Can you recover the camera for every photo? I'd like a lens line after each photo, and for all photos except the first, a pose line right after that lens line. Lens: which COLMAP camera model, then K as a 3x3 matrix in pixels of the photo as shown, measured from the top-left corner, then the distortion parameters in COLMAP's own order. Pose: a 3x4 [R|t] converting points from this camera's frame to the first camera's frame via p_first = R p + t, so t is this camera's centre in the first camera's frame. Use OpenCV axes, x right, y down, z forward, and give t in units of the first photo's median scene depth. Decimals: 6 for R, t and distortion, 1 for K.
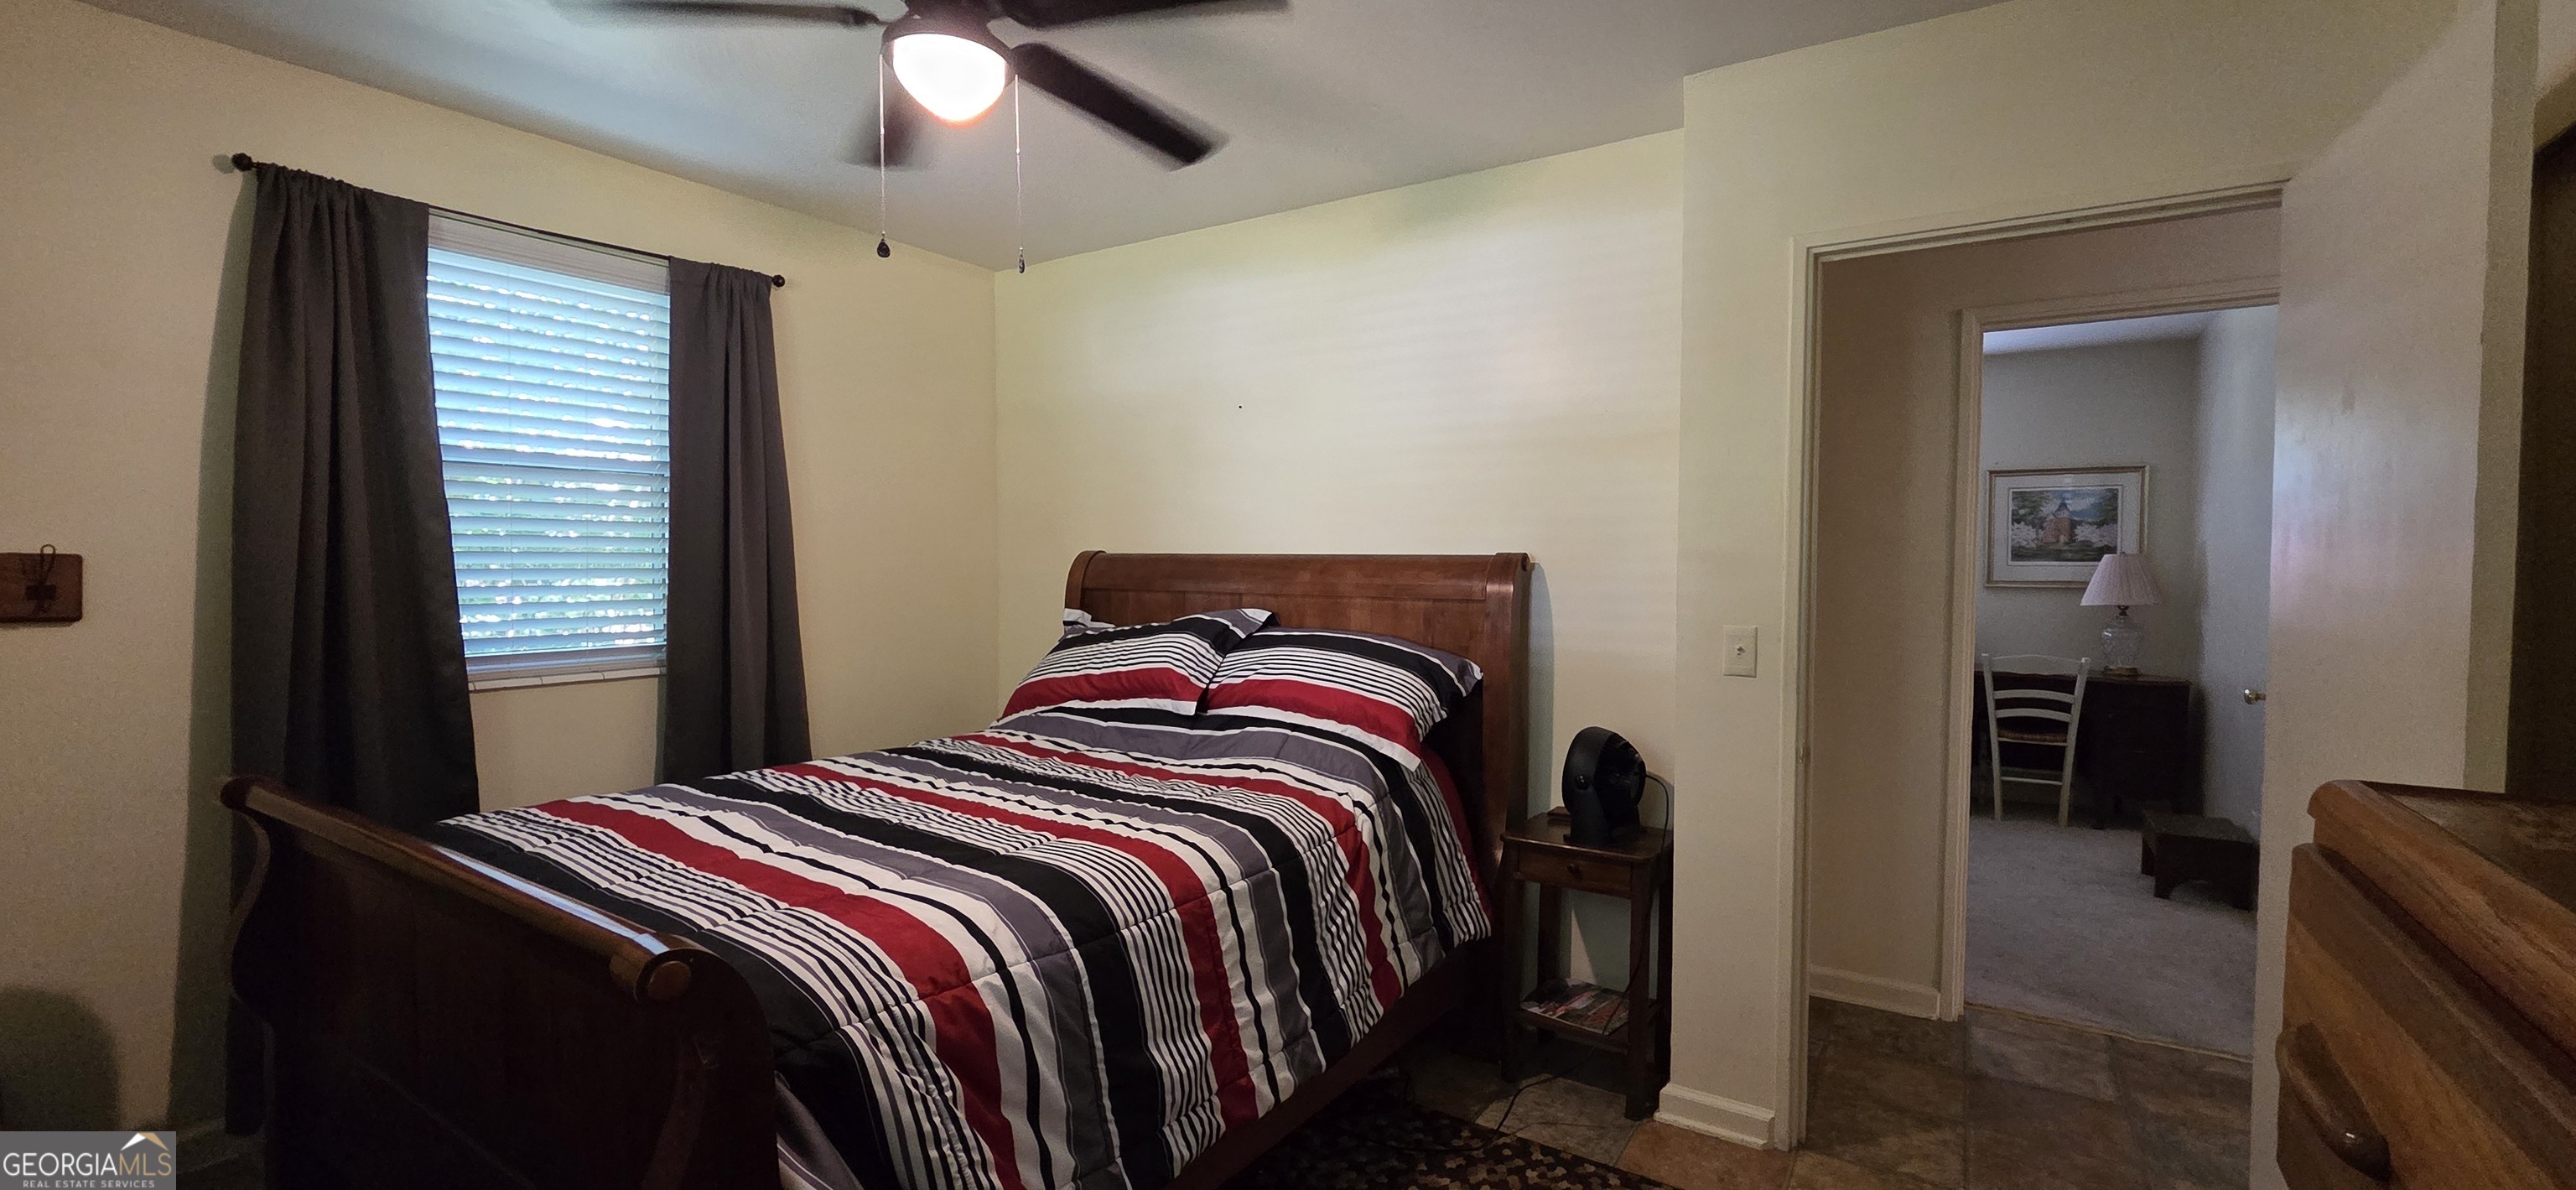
lens RADIAL K [[1052.3, 0, 1279.3], [0, 1052.3, 591.0], [0, 0, 1]] dist [0.000586, -0.000795]
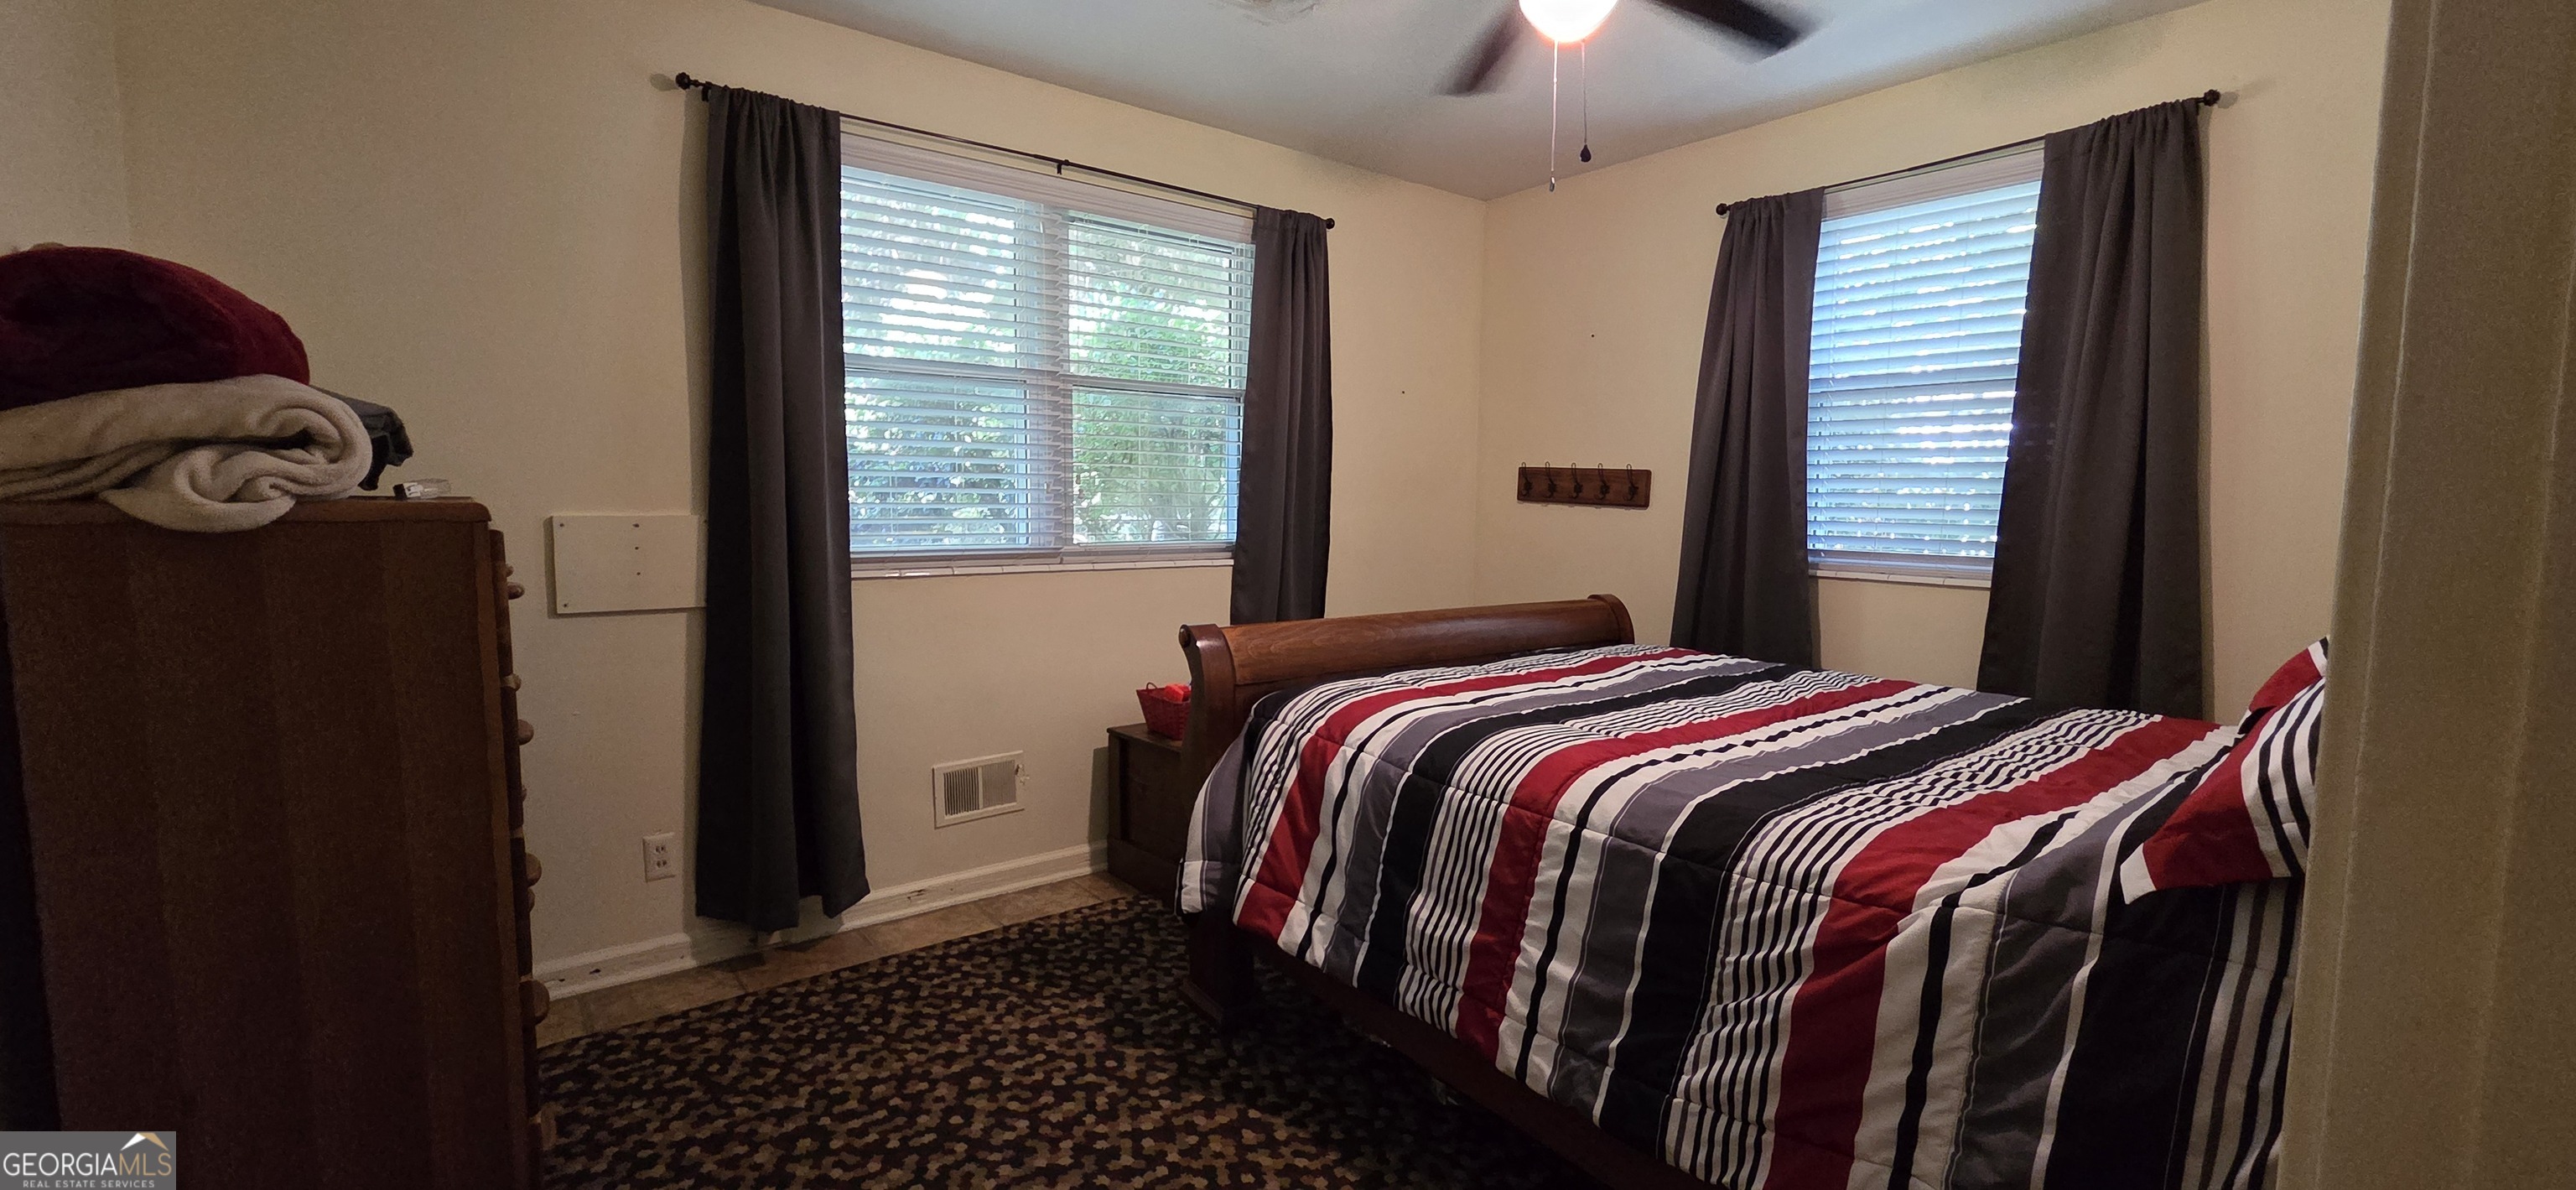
lens RADIAL K [[1056.6, 0, 1273.5], [0, 1056.6, 591.7], [0, 0, 1]] dist [0.001941, -0.000694]
pose [[-0.319847, 0.079256, -0.944149, 0.601893], [-0.043487, 0.994217, 0.098191, 0.018346], [0.946471, 0.072464, -0.314550, 0.764698]]
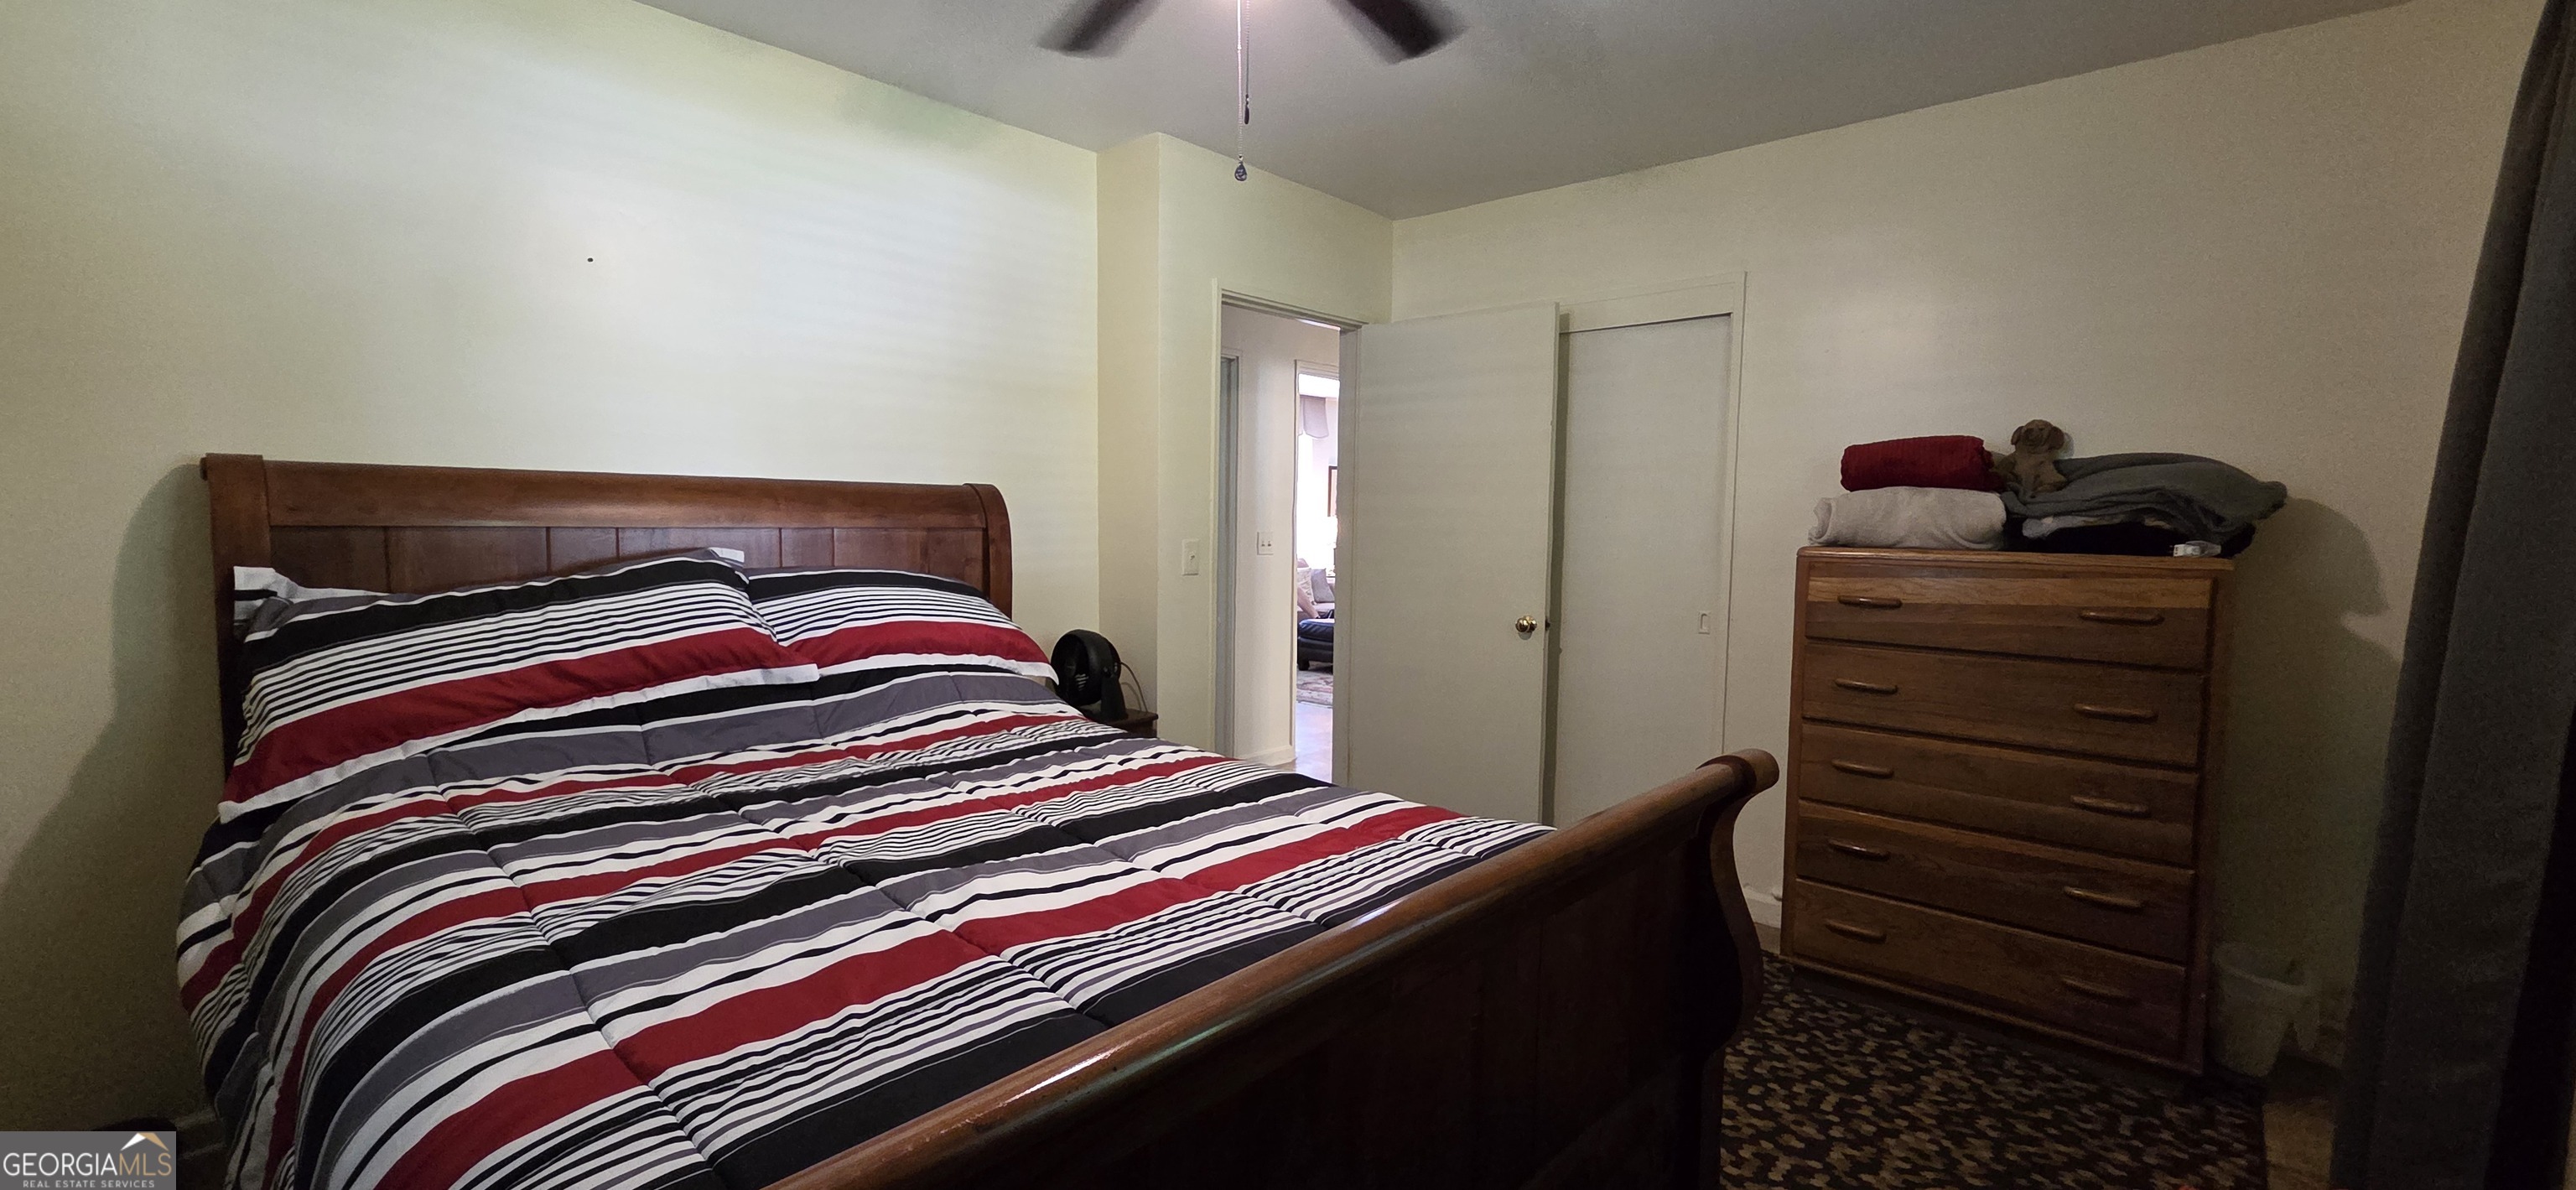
lens RADIAL K [[1056.6, 0, 1273.5], [0, 1056.6, 591.7], [0, 0, 1]] dist [0.001941, -0.000694]
pose [[0.164901, -0.072886, 0.983613, -0.858924], [0.018467, 0.997319, 0.070805, 0.002836], [-0.986137, 0.006488, 0.165805, 0.576993]]
